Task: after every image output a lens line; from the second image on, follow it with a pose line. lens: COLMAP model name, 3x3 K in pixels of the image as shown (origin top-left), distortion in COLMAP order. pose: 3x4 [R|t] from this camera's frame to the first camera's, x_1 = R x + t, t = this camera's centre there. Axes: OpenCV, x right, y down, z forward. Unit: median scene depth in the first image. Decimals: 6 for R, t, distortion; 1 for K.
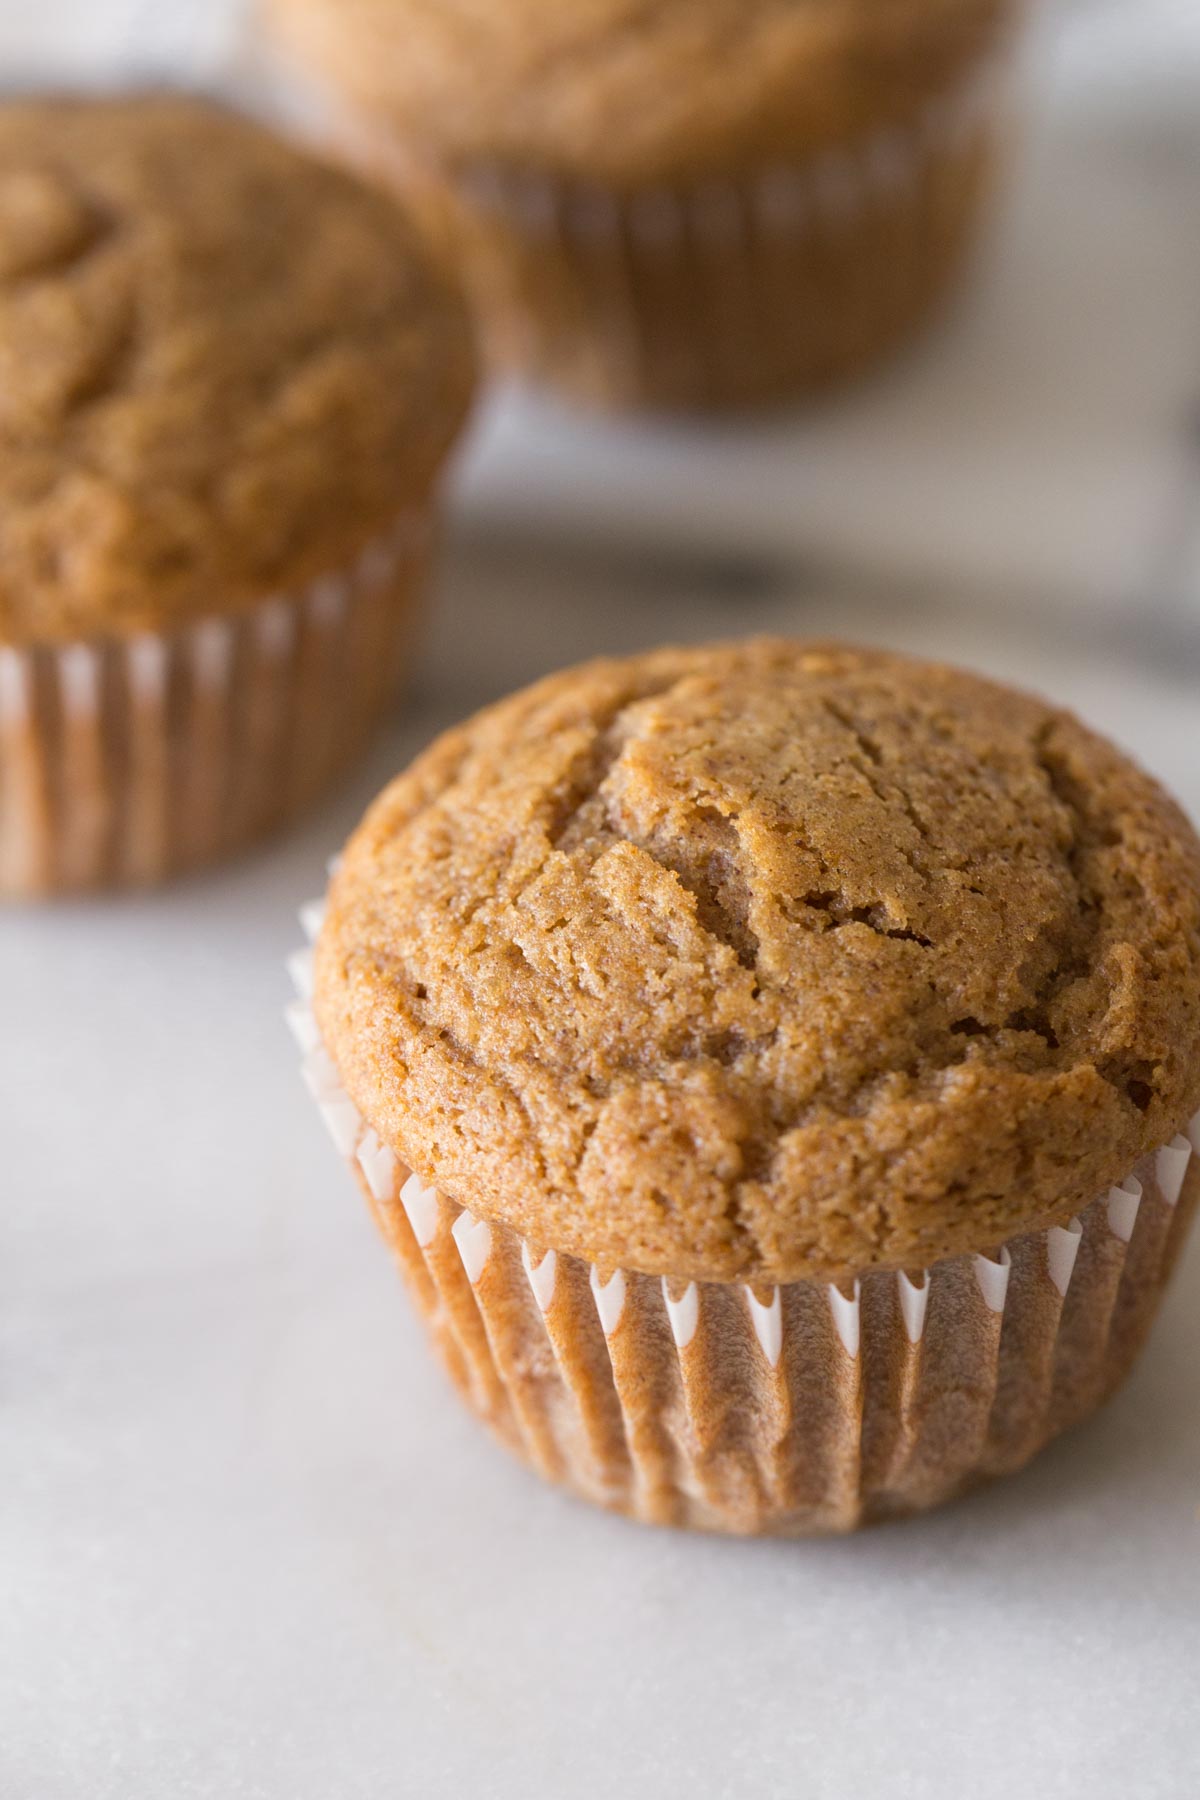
lens RADIAL K [[7148.8, 0, 600.0], [0, 7148.8, 900.0], [0, 0, 1]] dist [-0.010172, -0.332461]
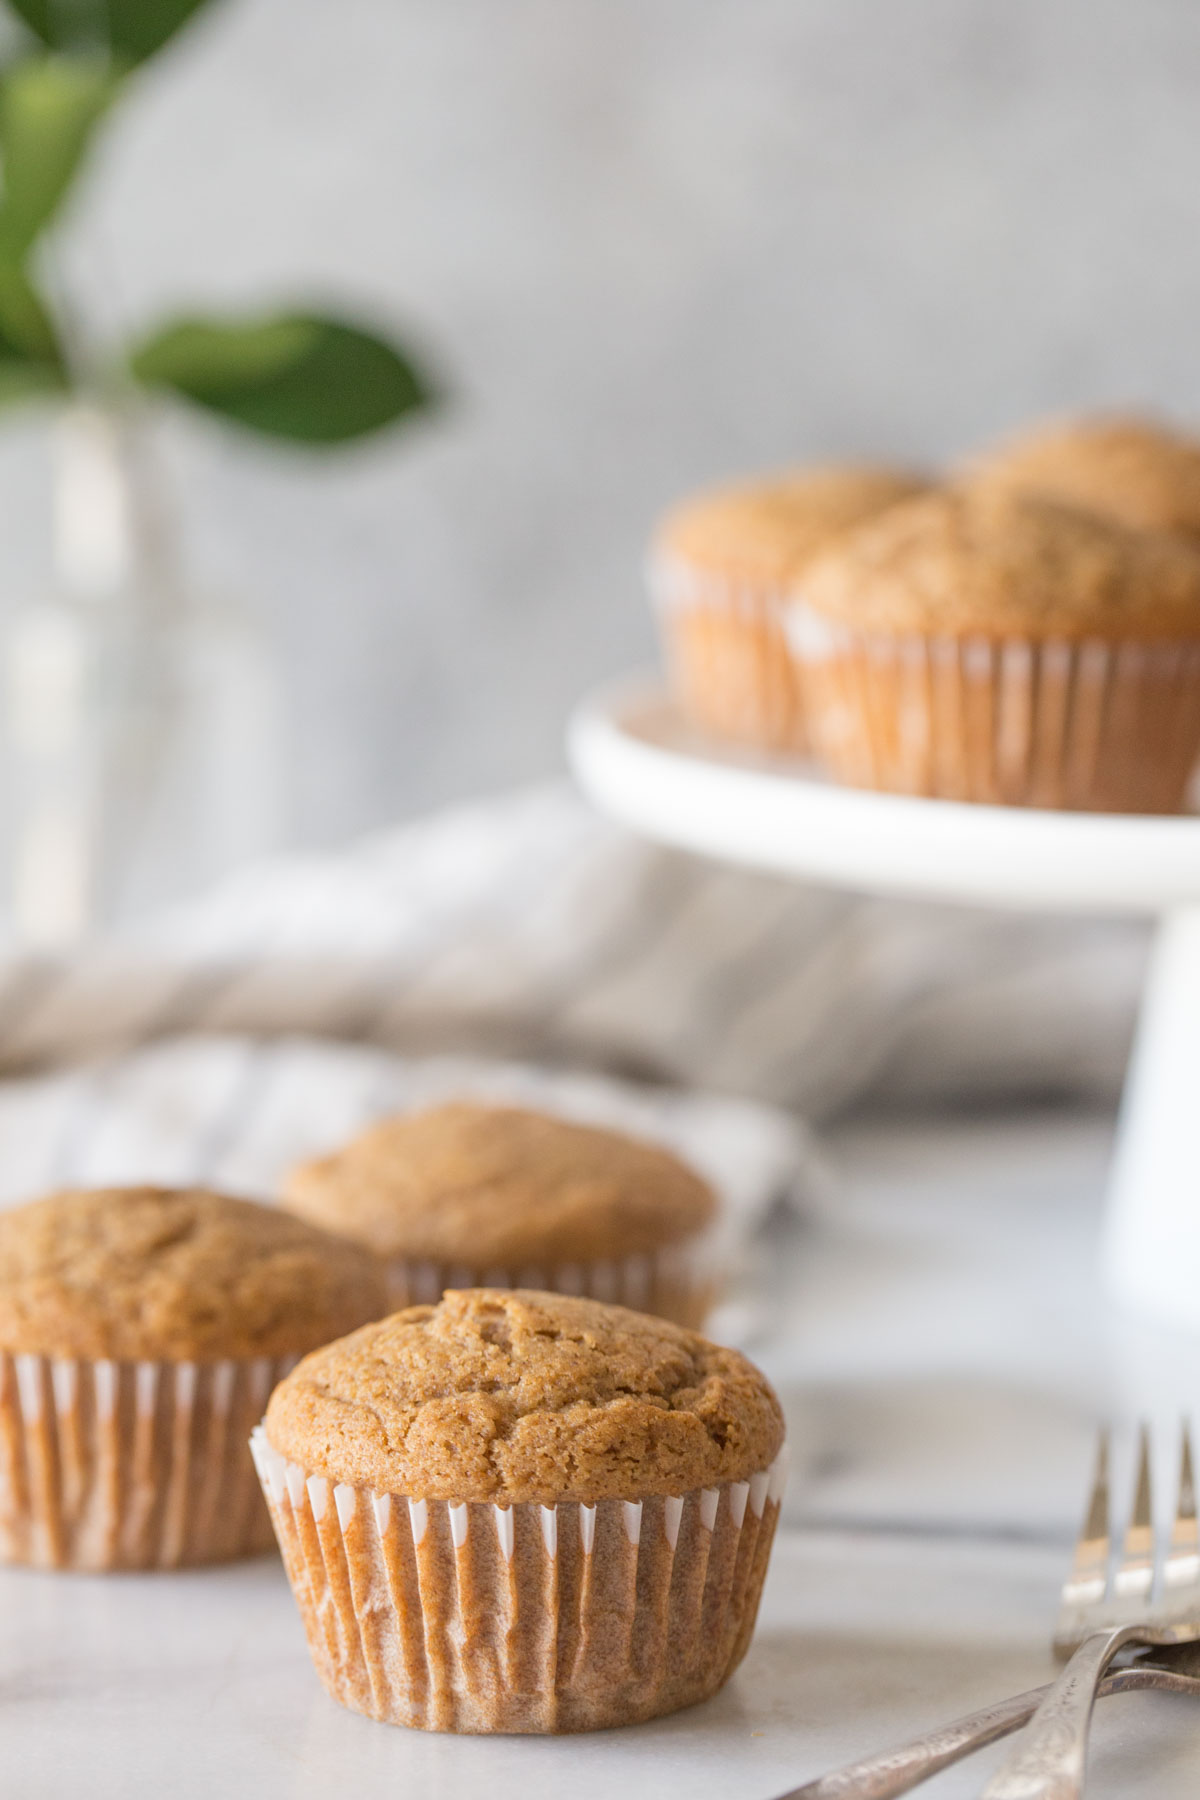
lens RADIAL K [[7148.8, 0, 600.0], [0, 7148.8, 900.0], [0, 0, 1]] dist [-0.010172, -0.332461]
pose [[0.998605, 0.045435, -0.026895, 0.088239], [-0.052727, 0.831781, -0.552594, 0.917977], [-0.002737, 0.553242, 0.833016, -0.581067]]
